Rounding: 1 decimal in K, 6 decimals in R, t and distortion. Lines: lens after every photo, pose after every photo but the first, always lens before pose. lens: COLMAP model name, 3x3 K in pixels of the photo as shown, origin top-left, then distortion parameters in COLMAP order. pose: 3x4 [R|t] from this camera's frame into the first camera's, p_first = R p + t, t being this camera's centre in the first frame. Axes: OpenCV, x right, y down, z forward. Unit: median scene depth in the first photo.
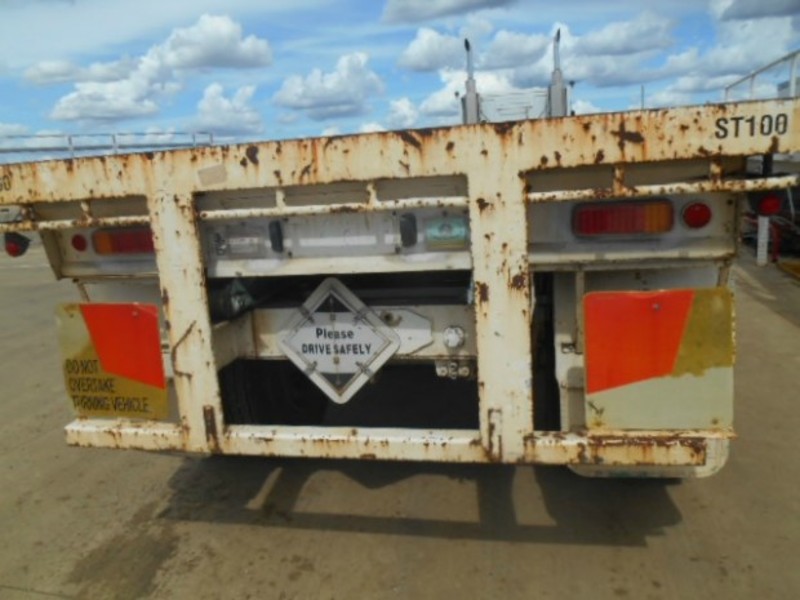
lens RADIAL K [[636.5, 0, 400.0], [0, 636.5, 300.0], [0, 0, 1]] dist [-0.015284, 0.011520]
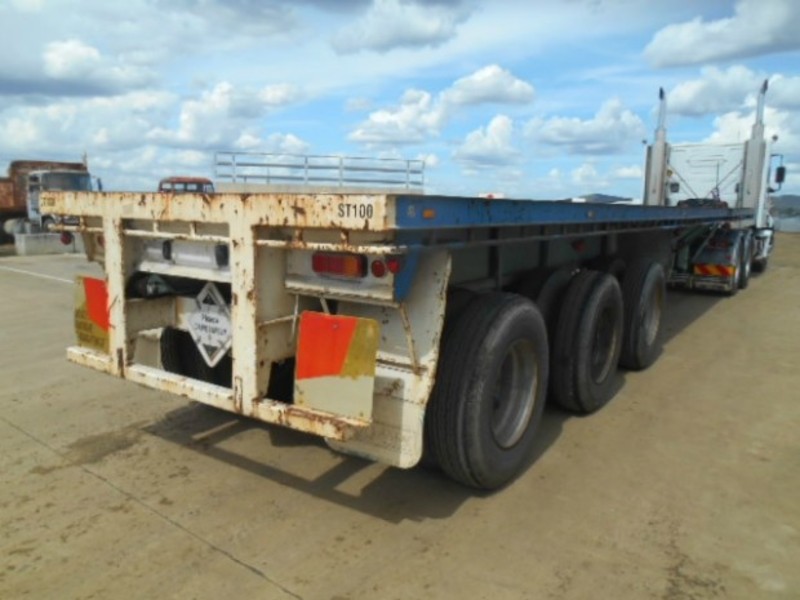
lens RADIAL K [[638.0, 0, 396.5], [0, 638.0, 300.4], [0, 0, 1]] dist [-0.010366, 0.007230]
pose [[0.916406, 0.144579, -0.373225, 1.030707], [-0.161124, 0.986844, -0.013336, -0.050048], [0.366386, 0.072357, 0.927645, -0.292588]]
